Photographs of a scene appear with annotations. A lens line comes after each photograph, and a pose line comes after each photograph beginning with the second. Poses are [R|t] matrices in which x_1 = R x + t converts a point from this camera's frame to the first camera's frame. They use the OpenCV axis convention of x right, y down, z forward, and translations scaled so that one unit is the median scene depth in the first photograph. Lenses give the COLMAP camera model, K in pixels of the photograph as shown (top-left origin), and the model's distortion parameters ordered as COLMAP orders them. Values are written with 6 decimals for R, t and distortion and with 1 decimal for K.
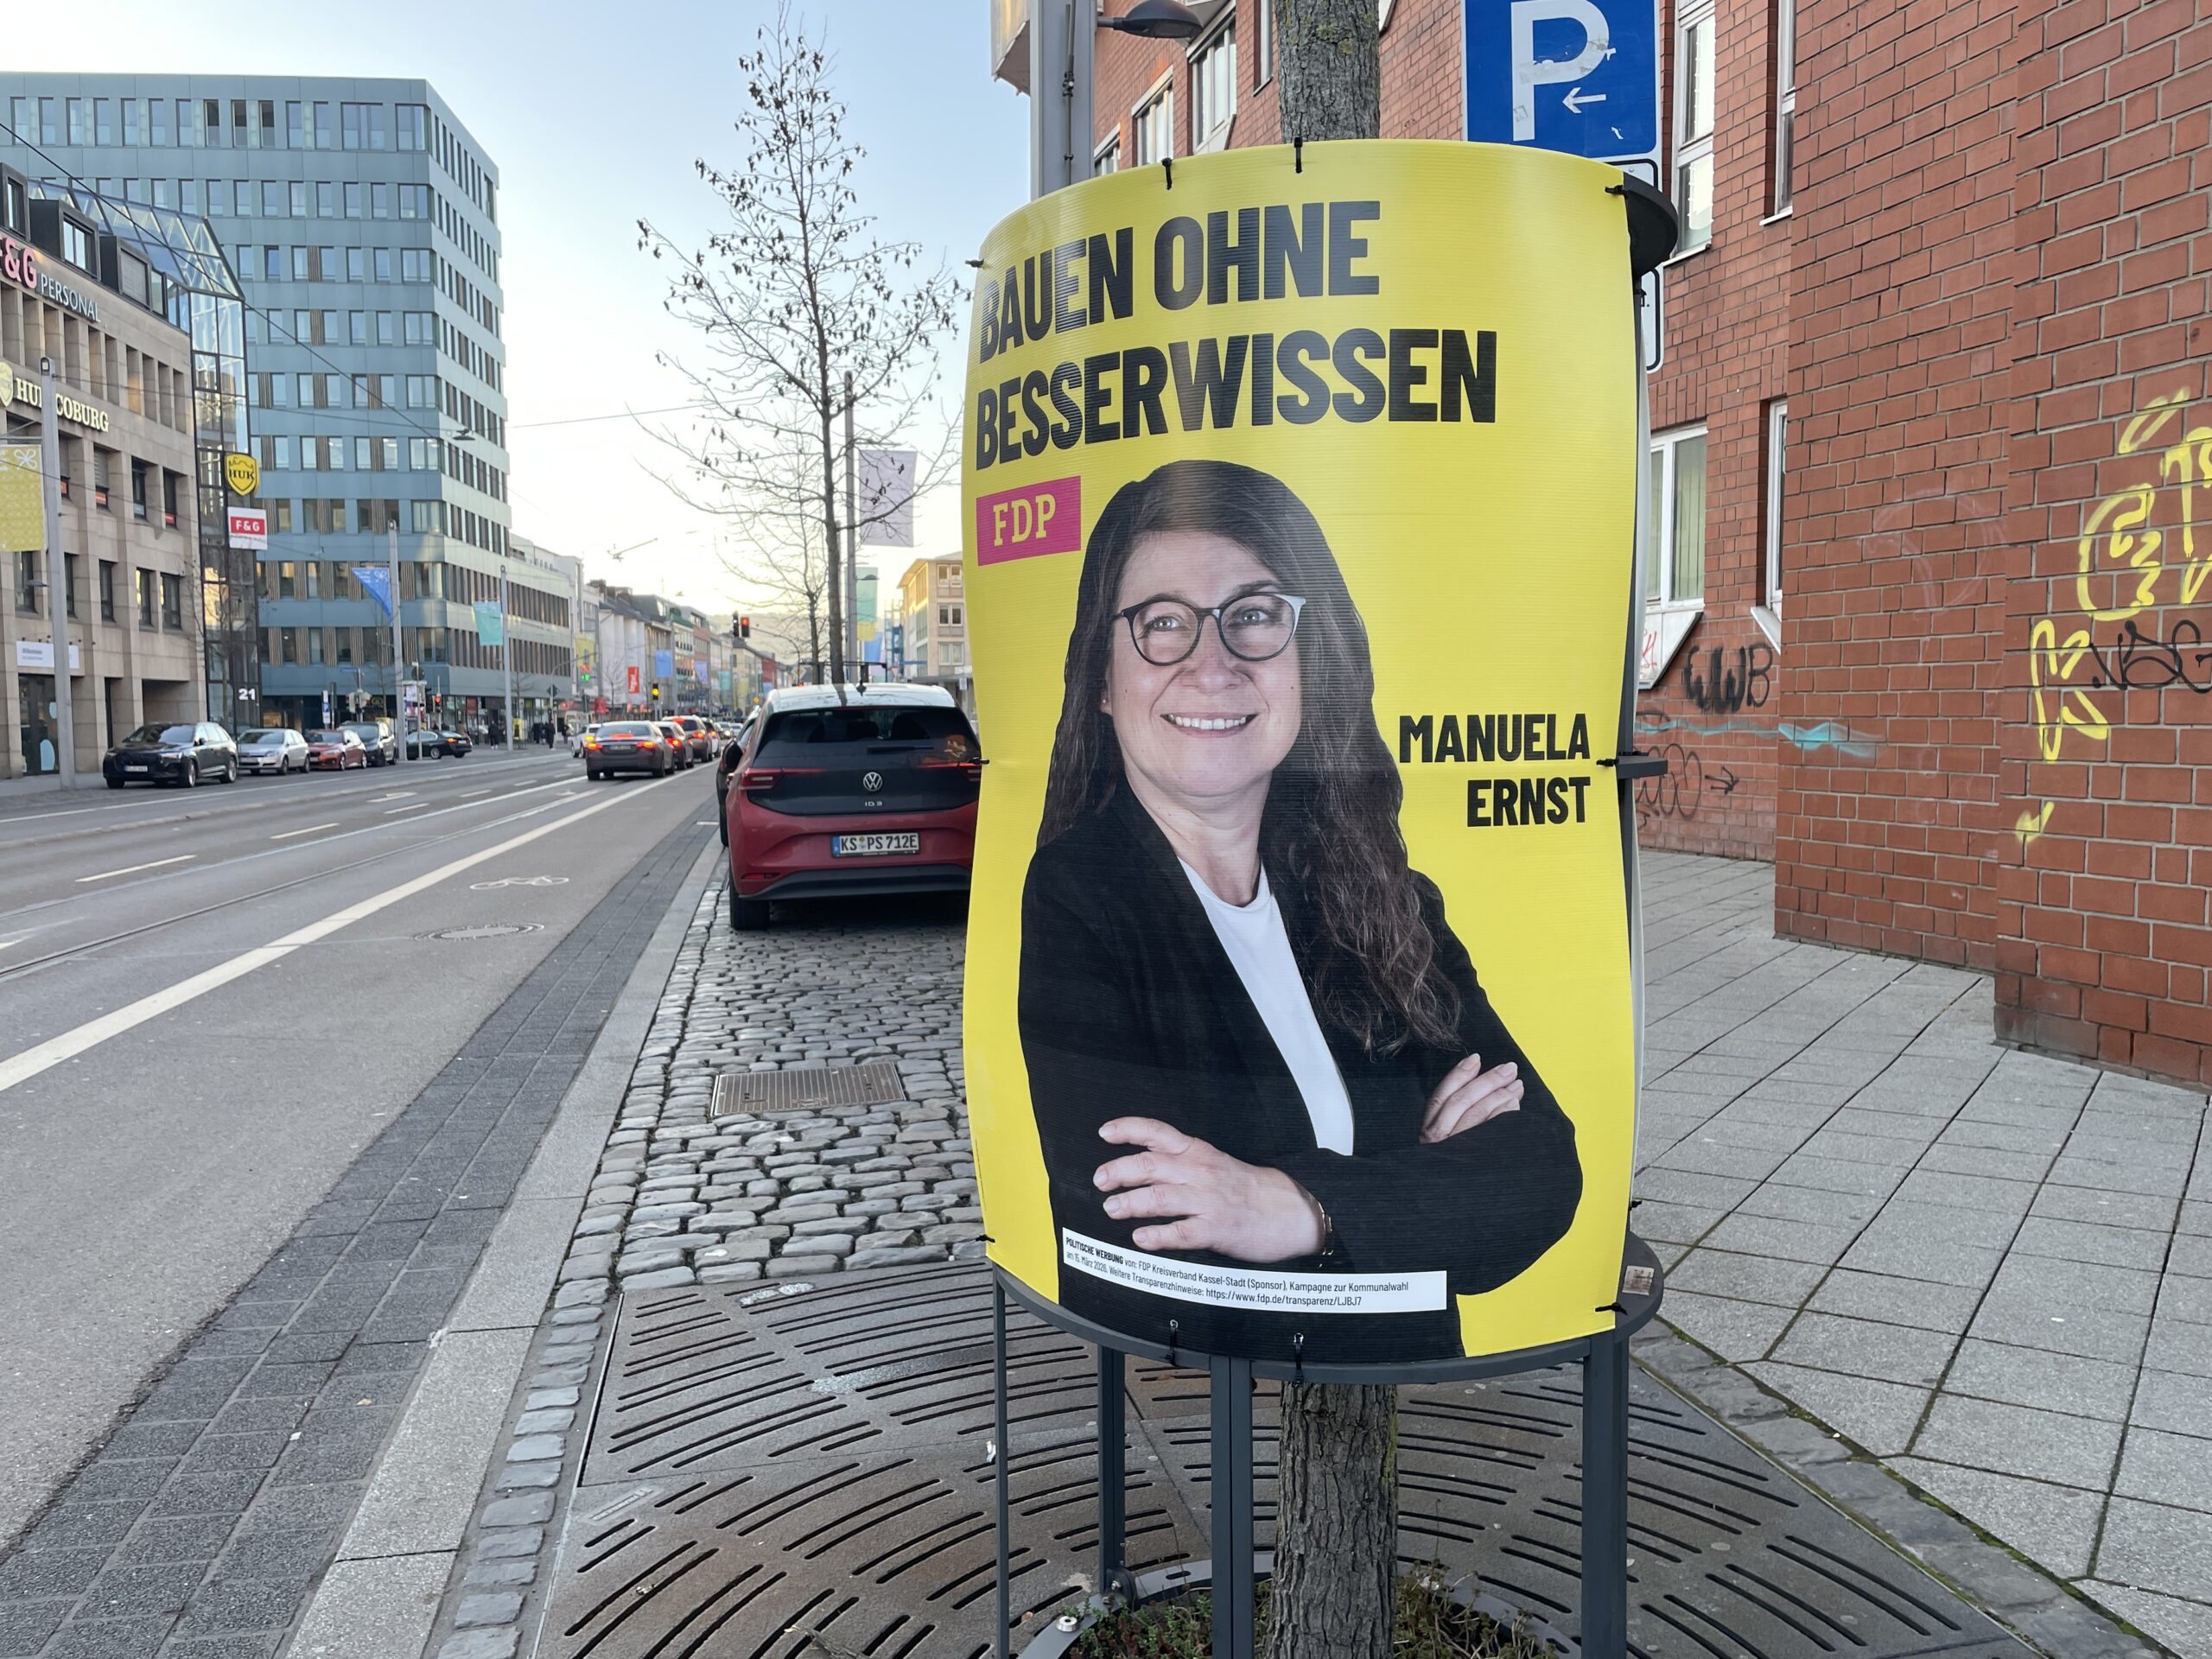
lens RADIAL K [[1752.4, 0, 1106.0], [0, 1752.4, 829.5], [0, 0, 1]] dist [0.093830, -0.114474]
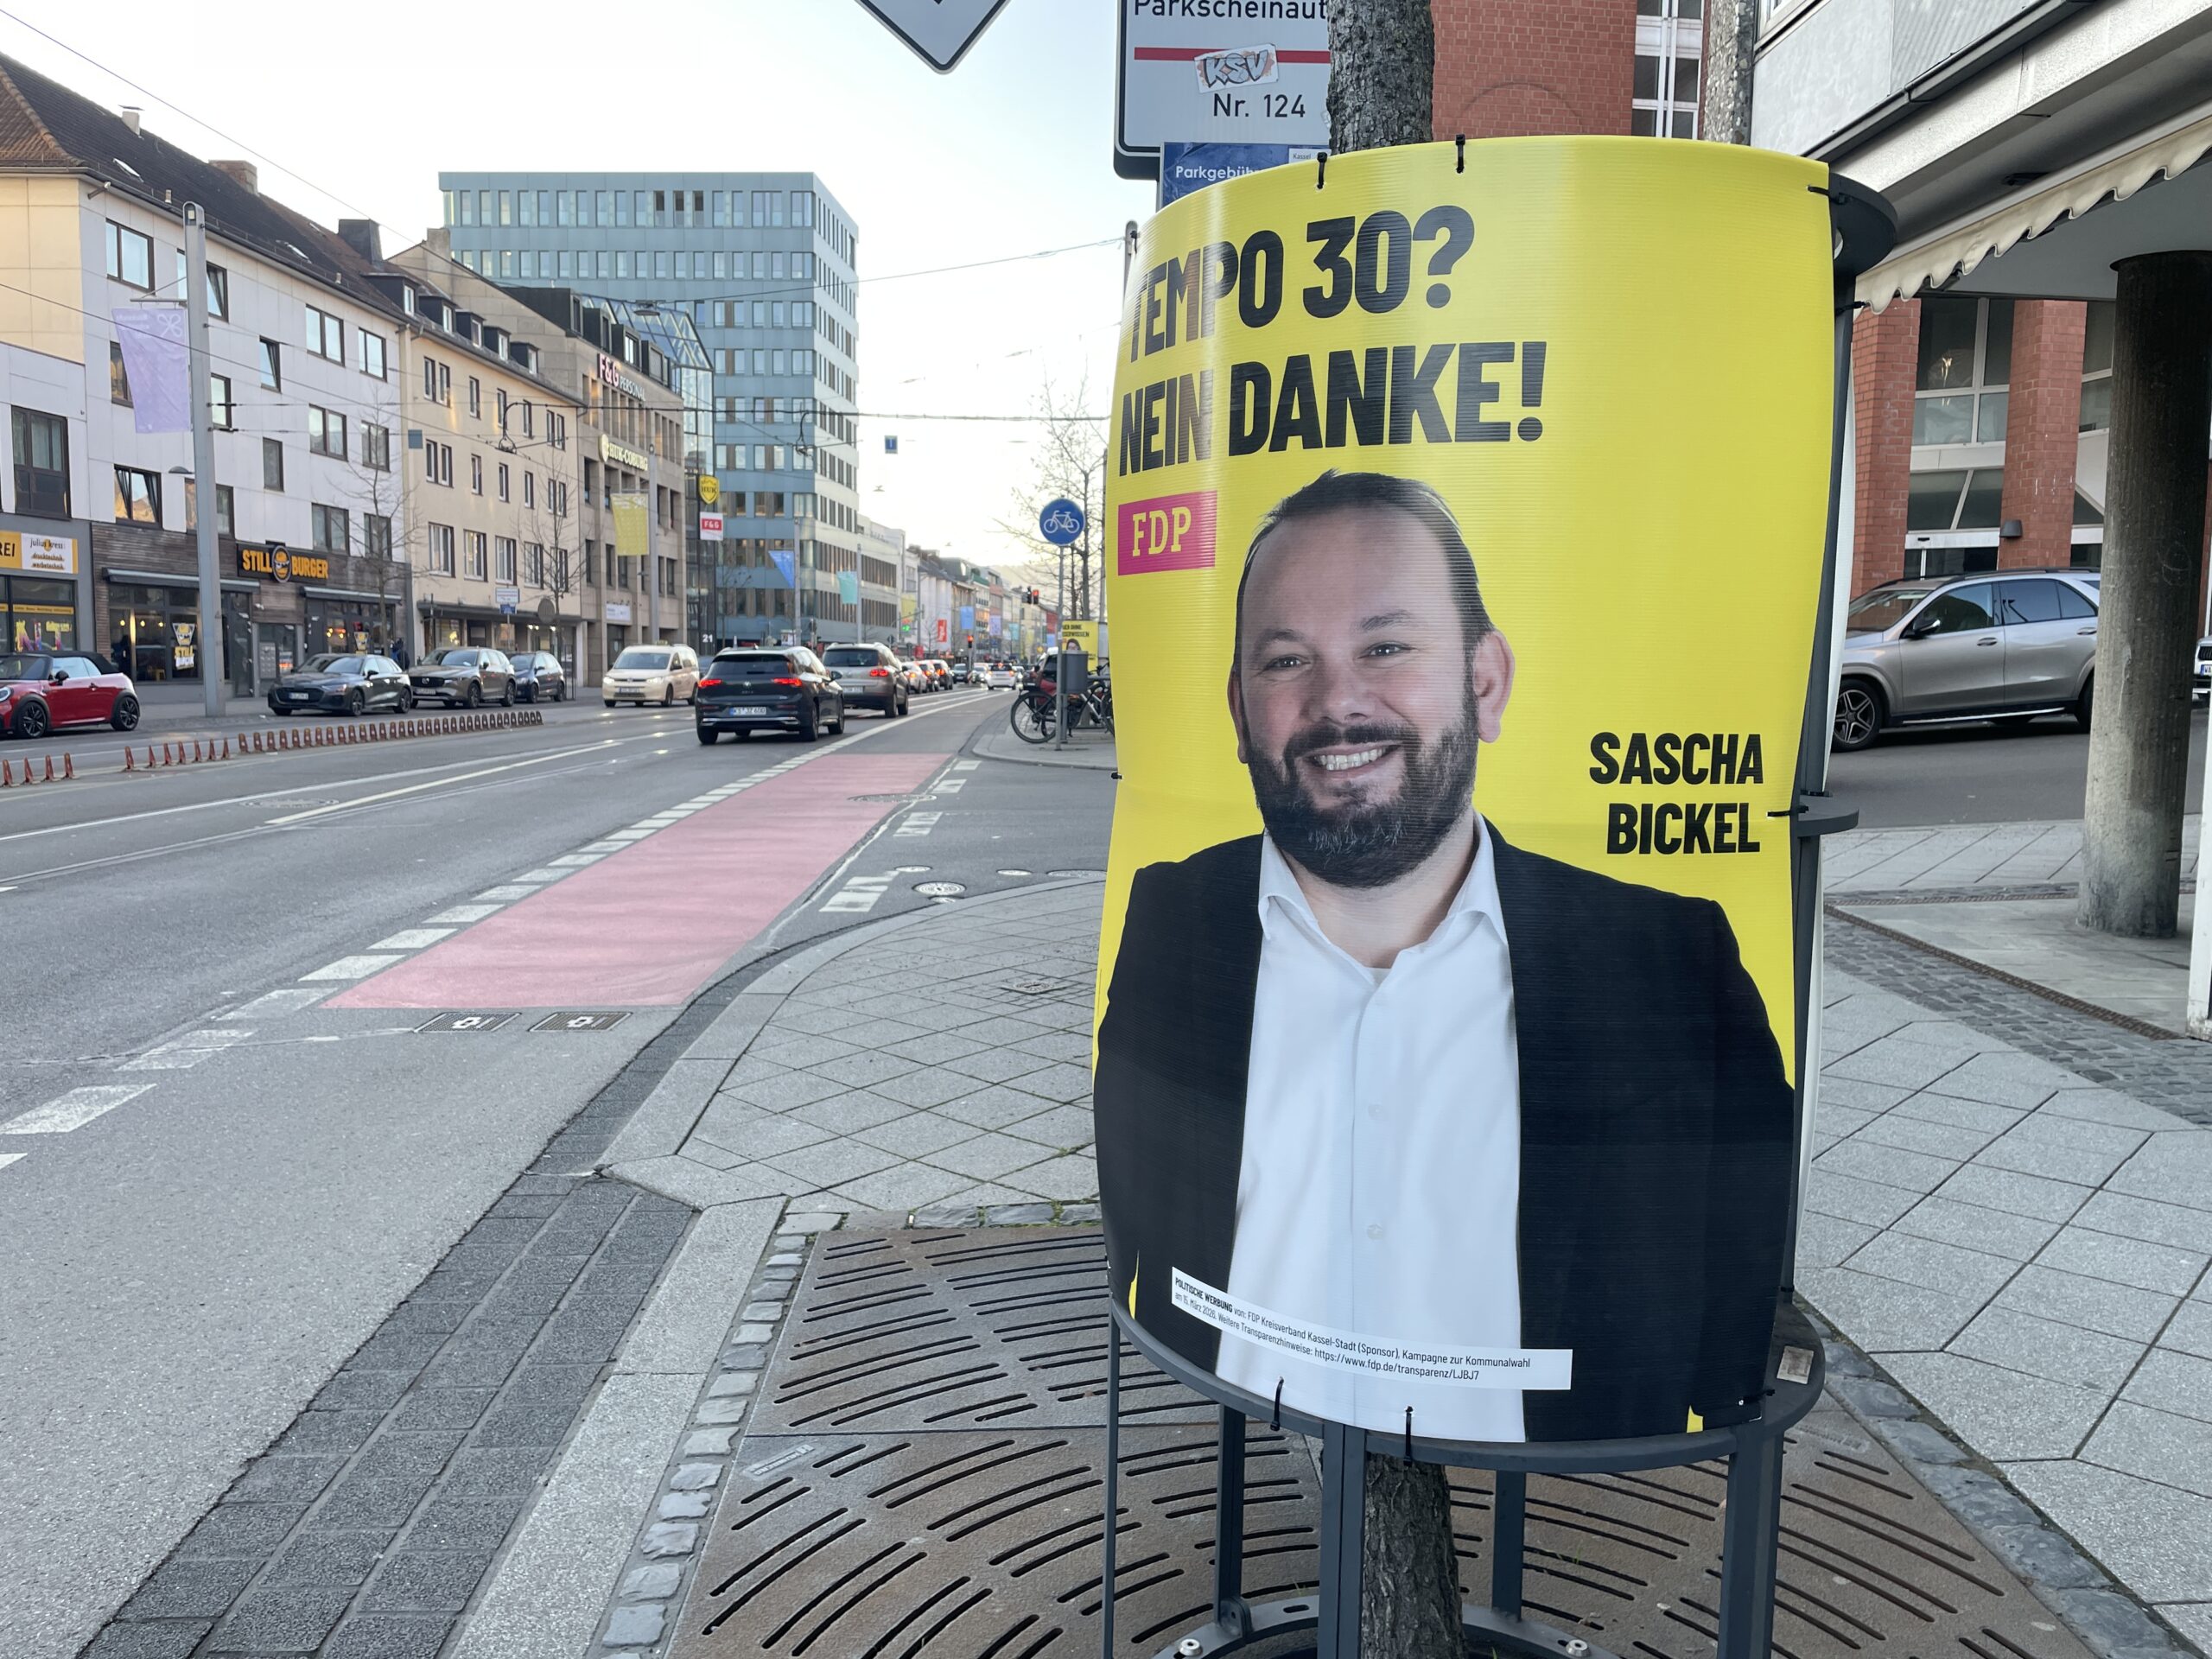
lens RADIAL K [[1752.4, 0, 1106.0], [0, 1752.4, 829.5], [0, 0, 1]] dist [0.093830, -0.114474]
pose [[0.987296, 0.037188, -0.154482, 0.052327], [-0.033115, 0.999035, 0.028859, 0.019909], [0.155406, -0.023377, 0.987574, -0.269404]]
